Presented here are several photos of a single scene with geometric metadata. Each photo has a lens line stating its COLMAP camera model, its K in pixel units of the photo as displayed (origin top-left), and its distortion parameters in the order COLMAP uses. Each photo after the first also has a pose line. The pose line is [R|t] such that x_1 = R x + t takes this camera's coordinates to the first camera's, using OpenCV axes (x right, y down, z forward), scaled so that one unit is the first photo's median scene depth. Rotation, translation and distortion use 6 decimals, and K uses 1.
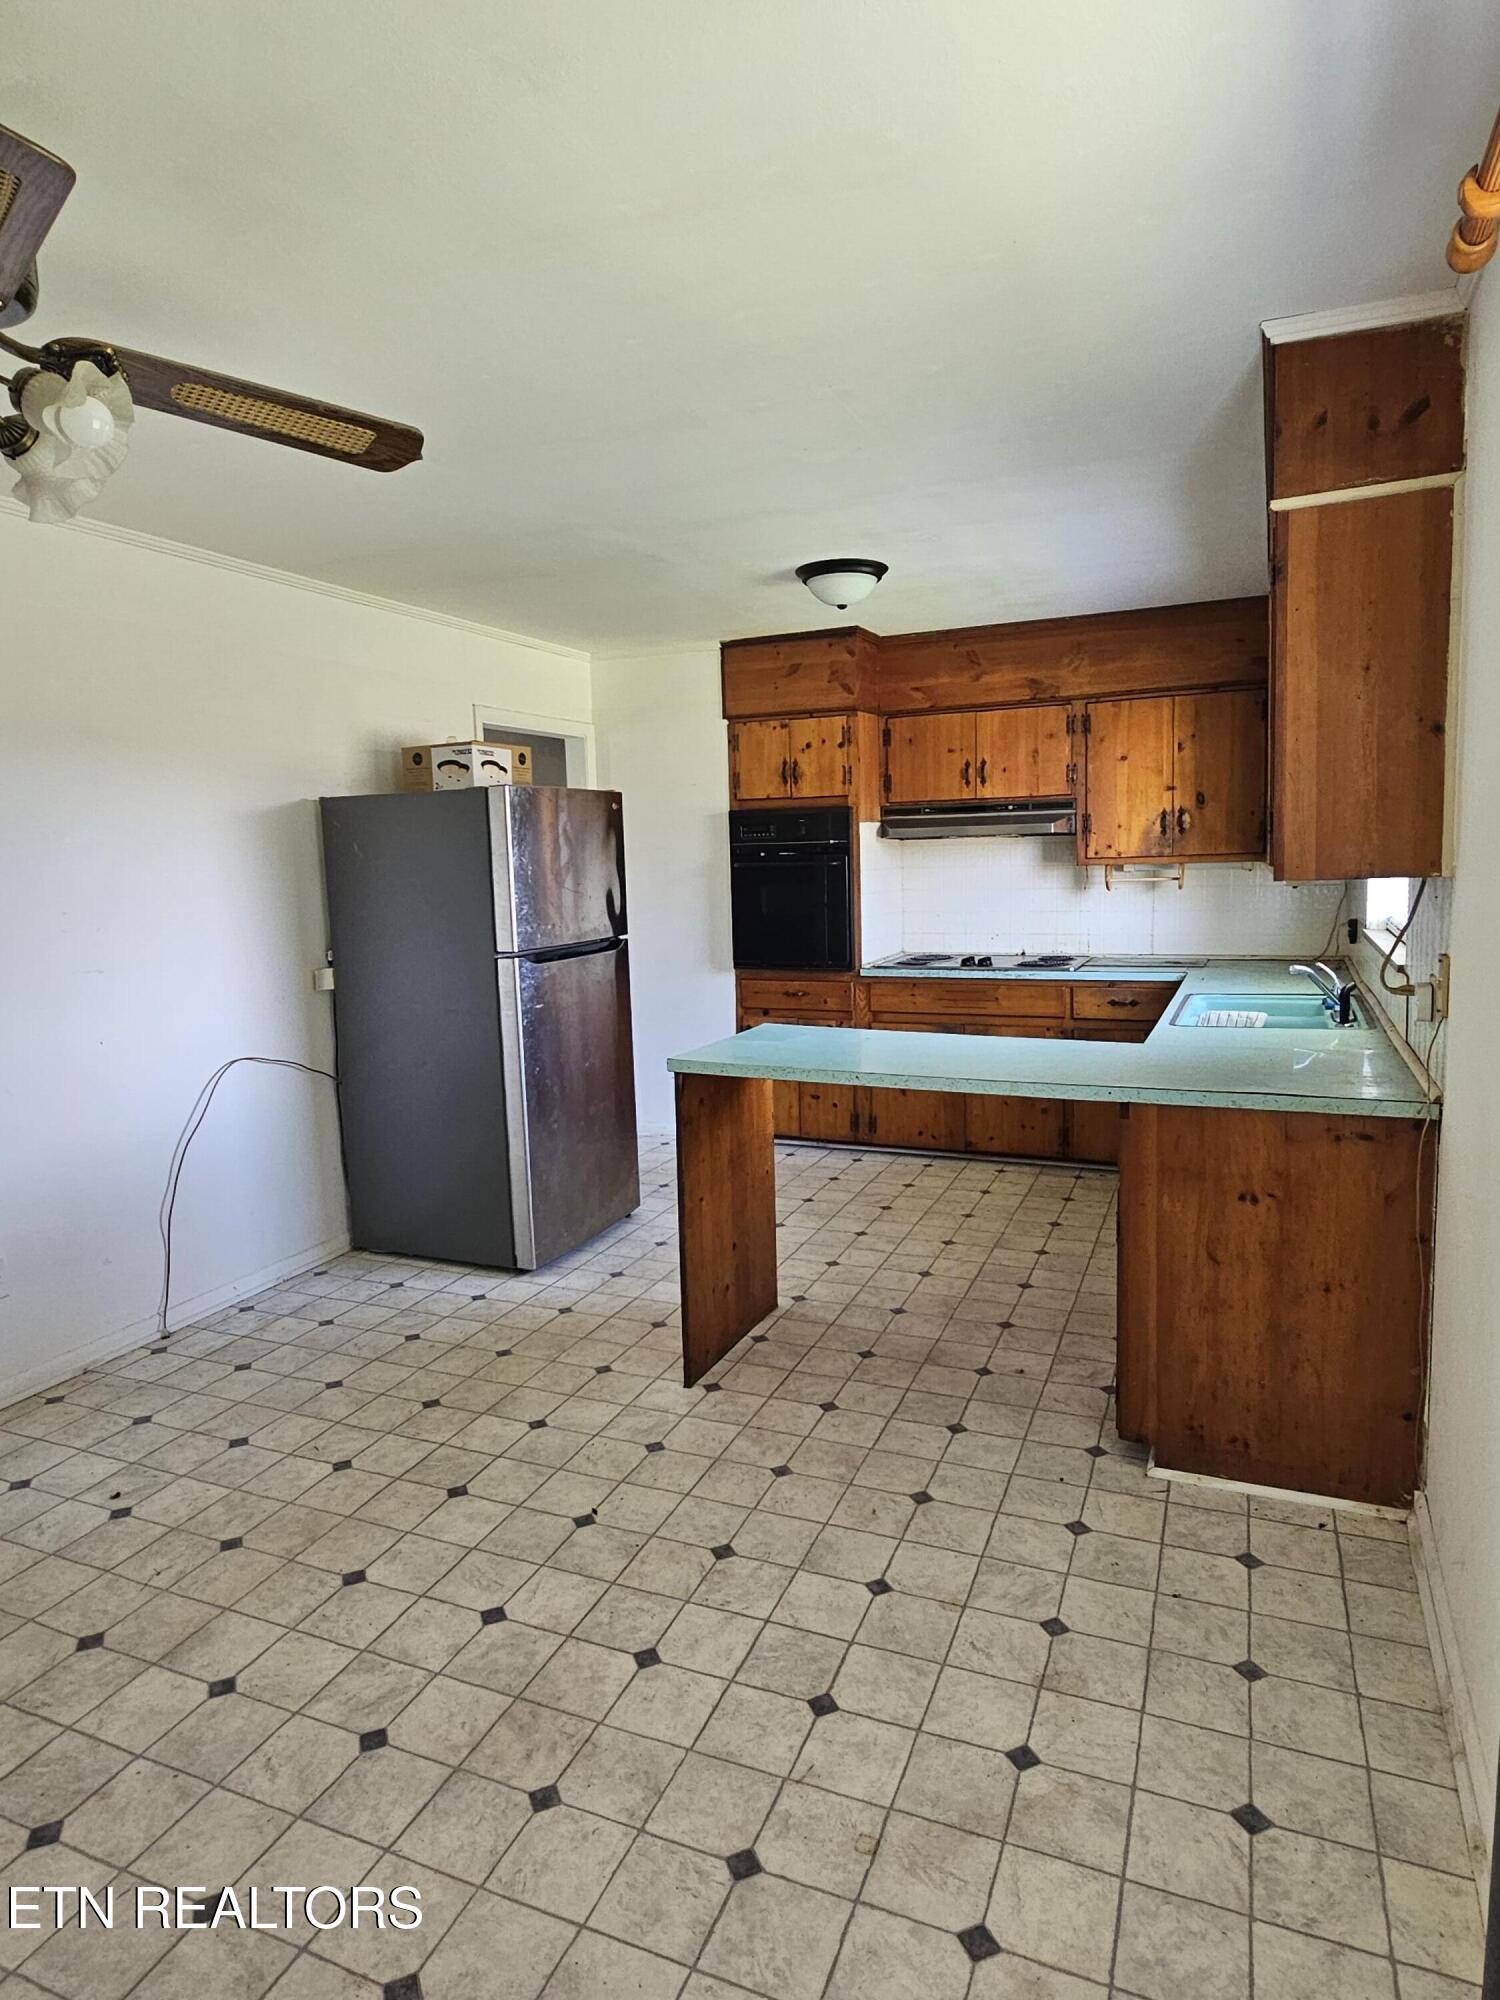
lens RADIAL K [[1172.1, 0, 751.0], [0, 1172.1, 989.2], [0, 0, 1]] dist [-0.000055, -0.002061]
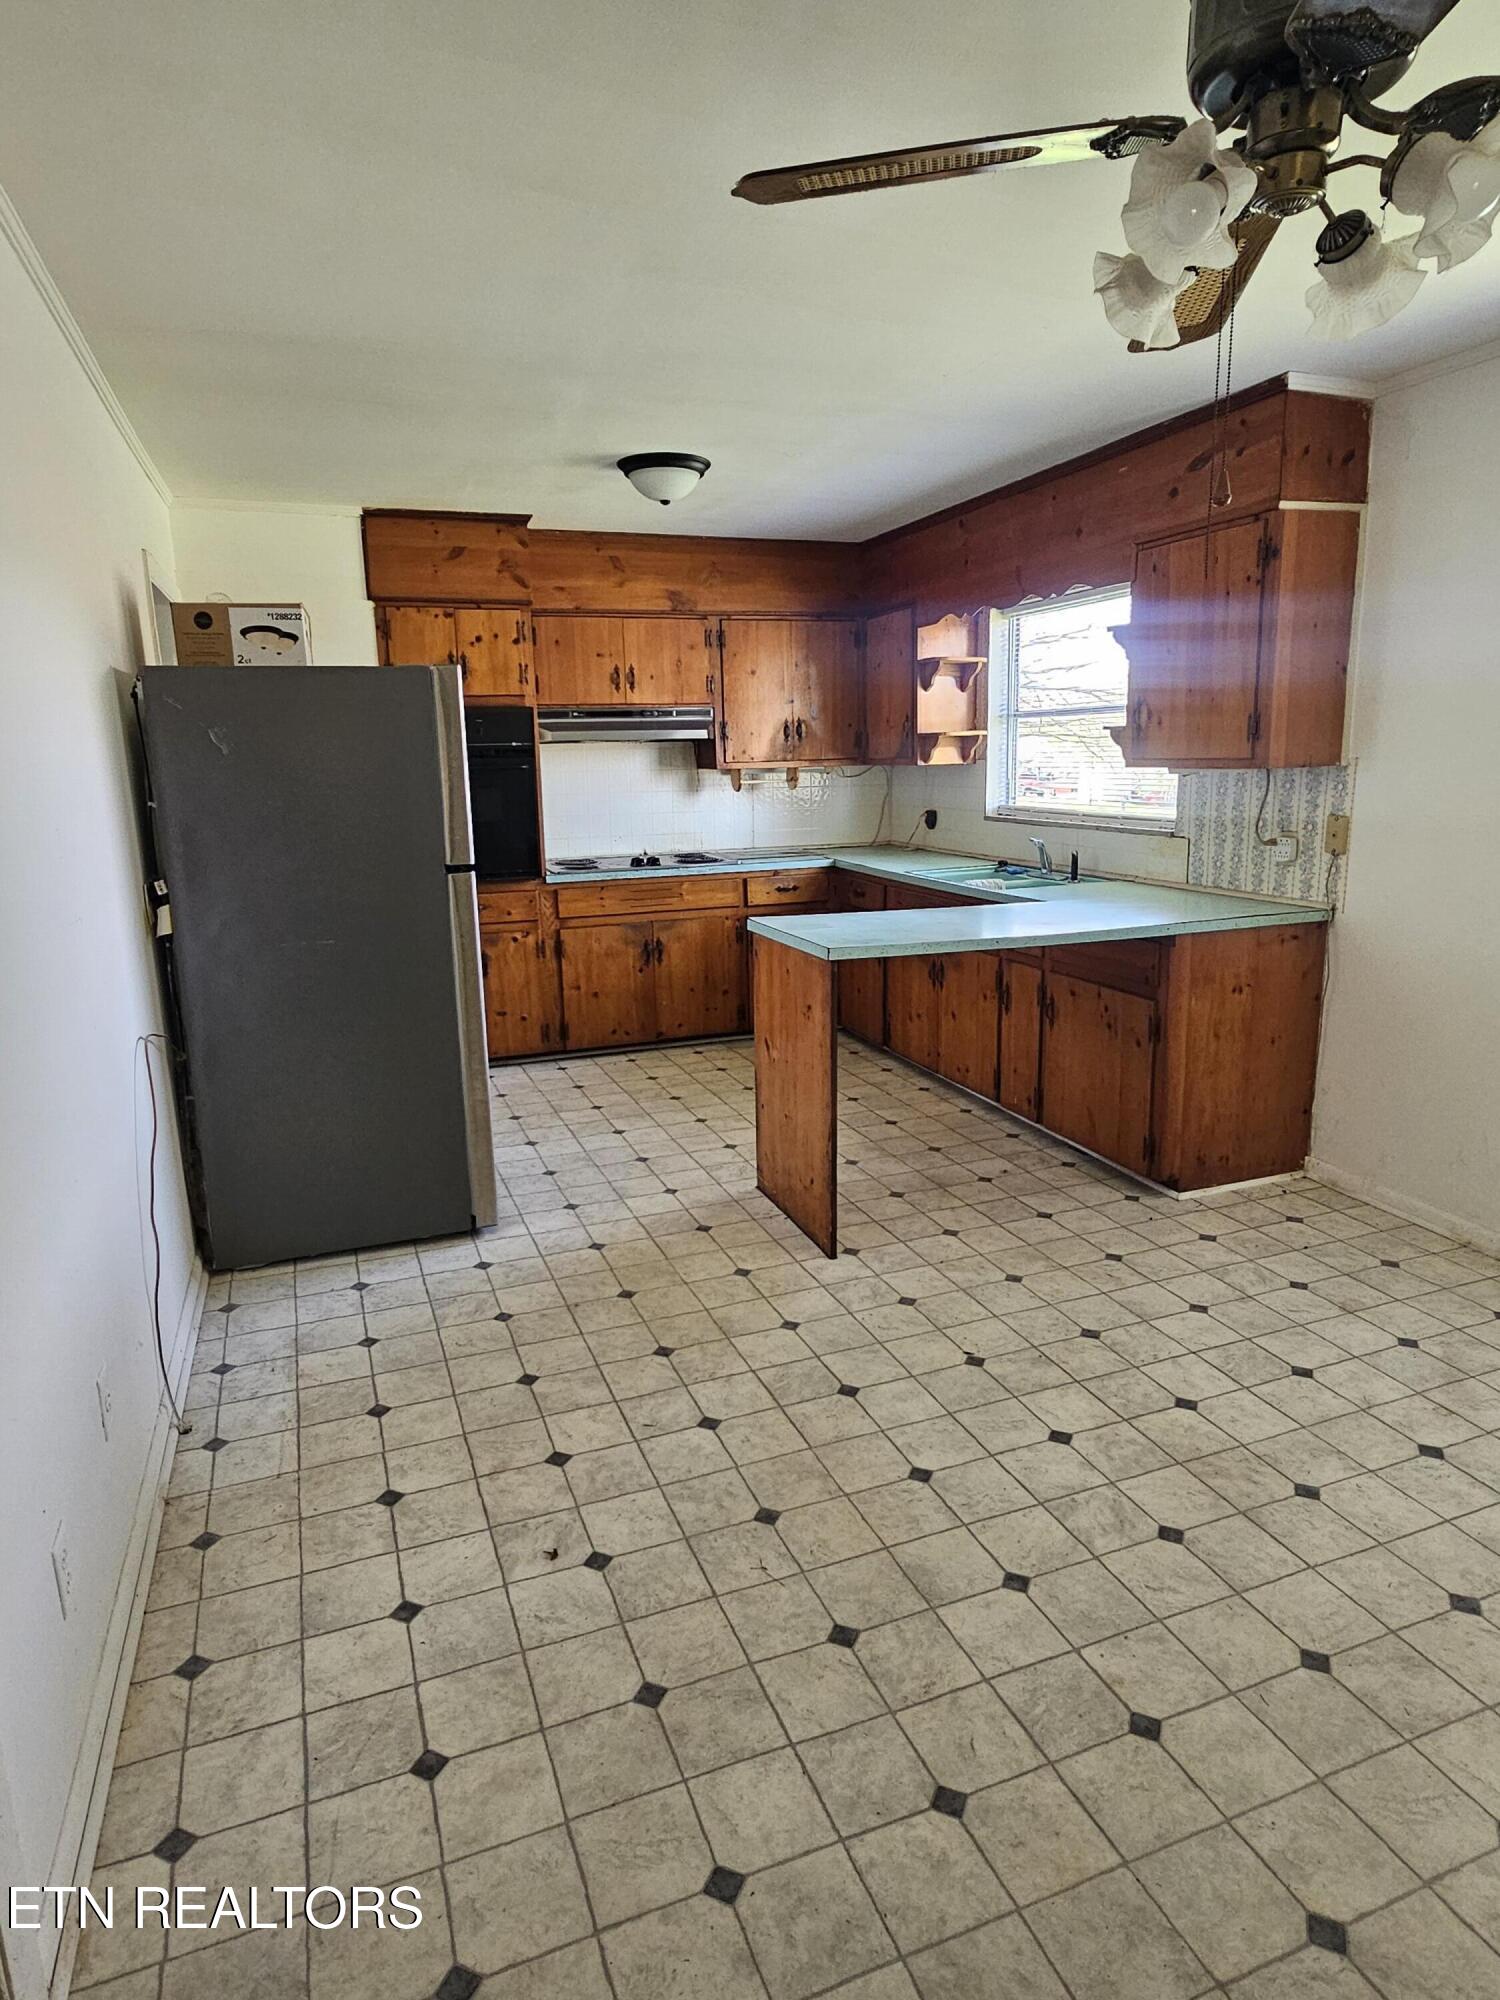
lens RADIAL K [[1172.1, 0, 752.9], [0, 1172.1, 997.4], [0, 0, 1]] dist [-0.000055, -0.002061]
pose [[0.717201, -0.131758, 0.684297, -0.714486], [0.080395, 0.991051, 0.106561, -0.011149], [-0.692213, -0.021411, 0.721375, 0.260979]]
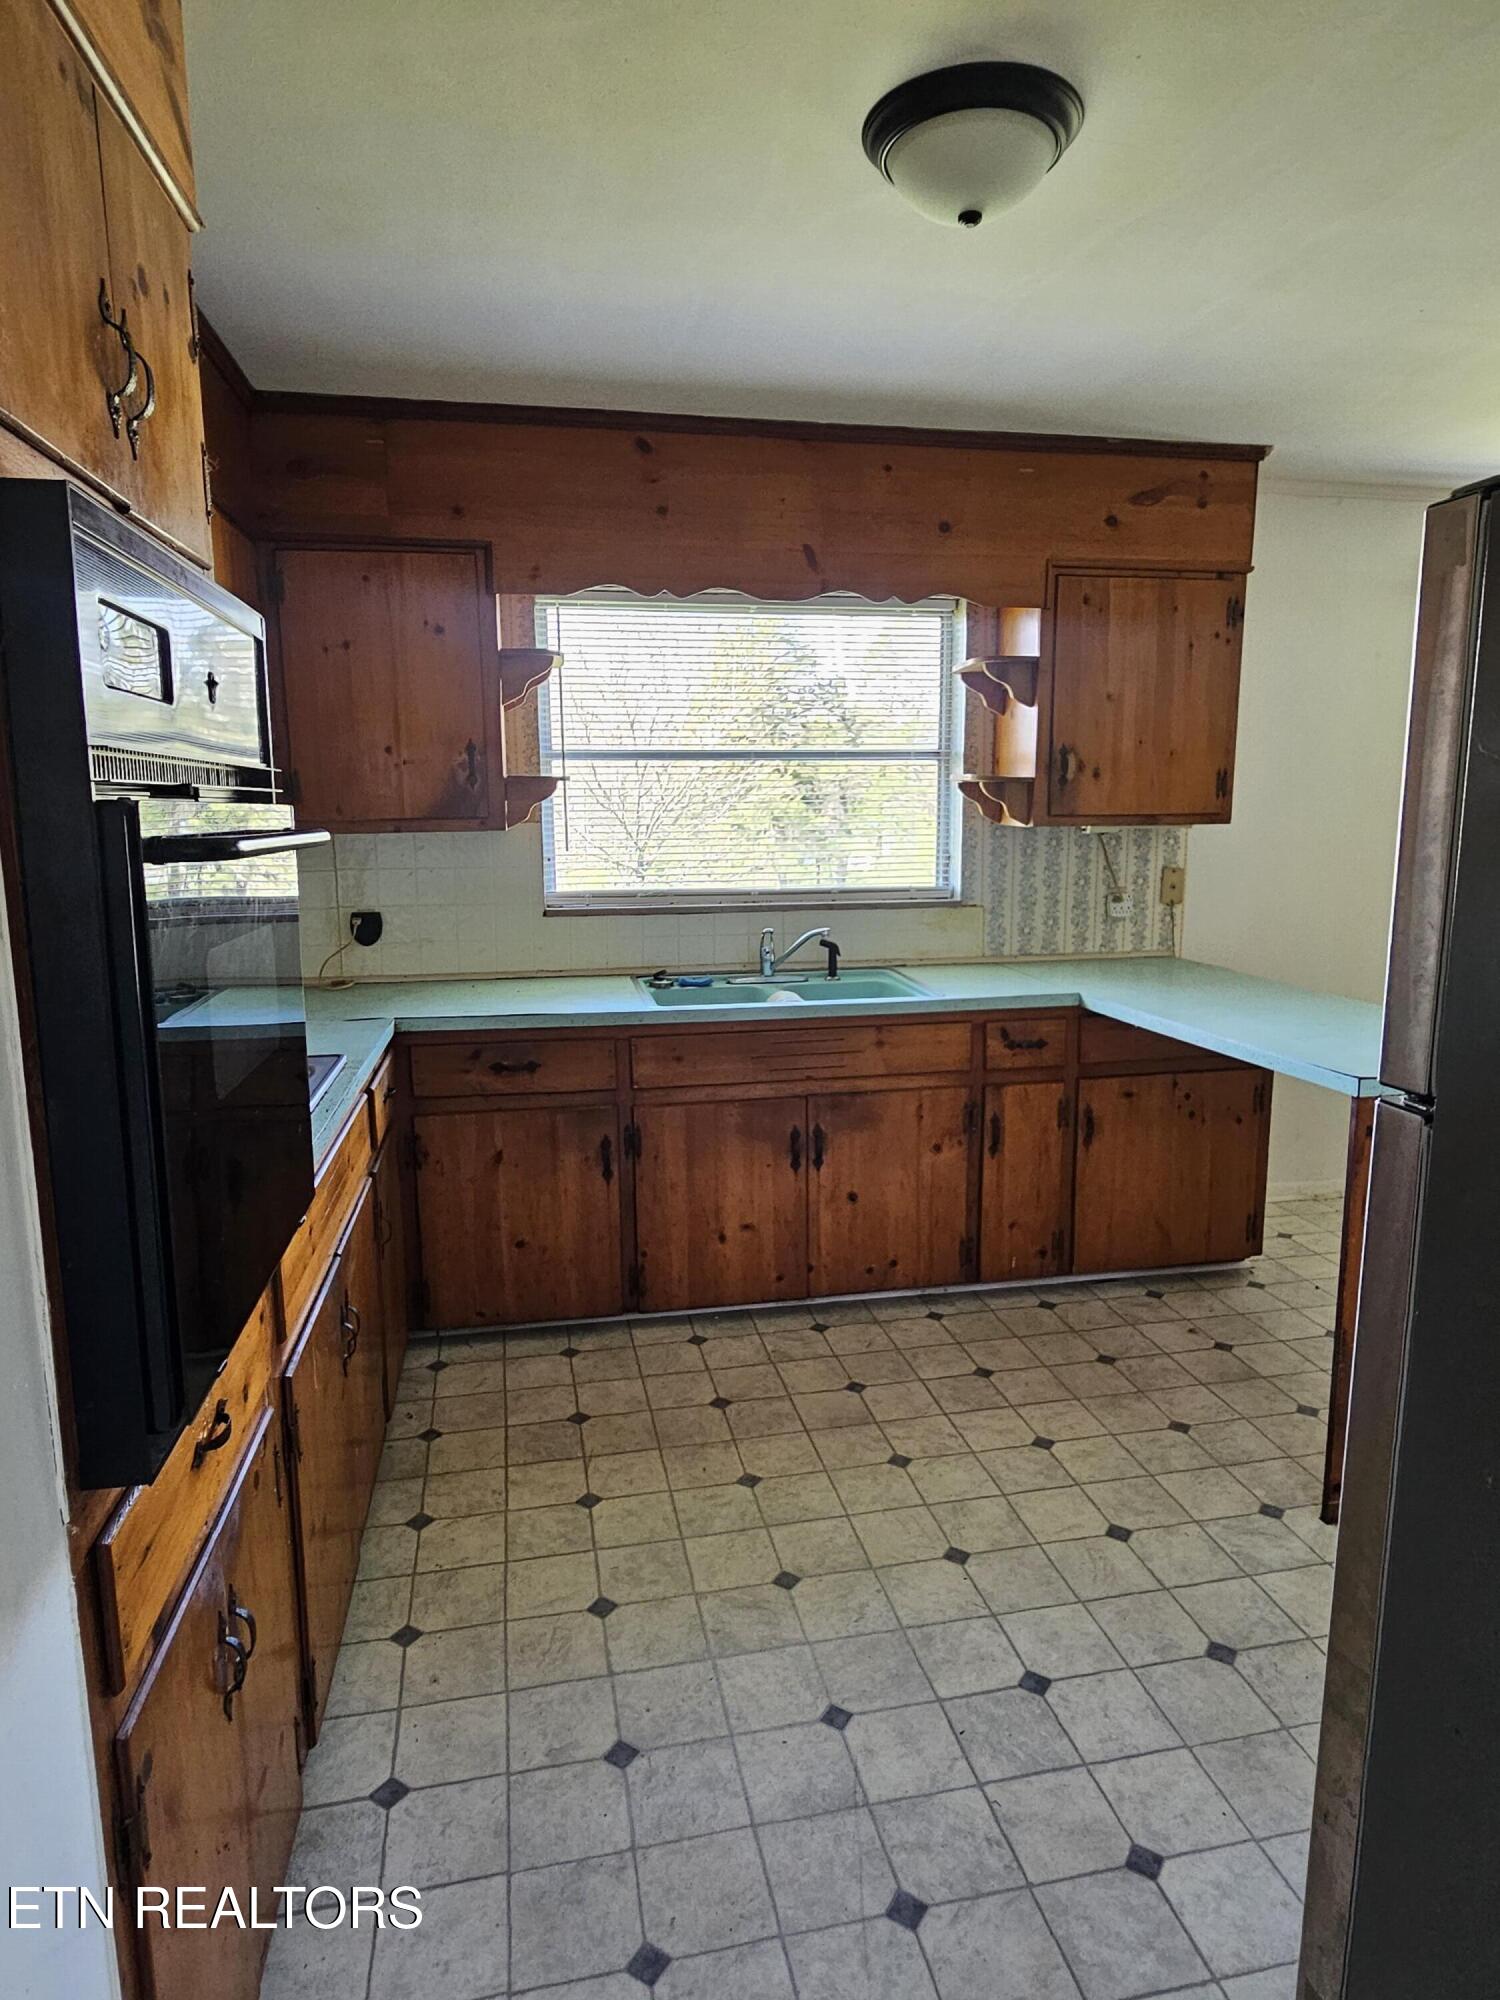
lens RADIAL K [[1172.1, 0, 753.9], [0, 1172.1, 987.5], [0, 0, 1]] dist [-0.000055, -0.002061]
pose [[-0.572110, -0.095748, 0.814569, -0.300171], [0.115217, 0.973932, 0.195402, -0.170610], [-0.812044, 0.205644, -0.546164, 1.602982]]
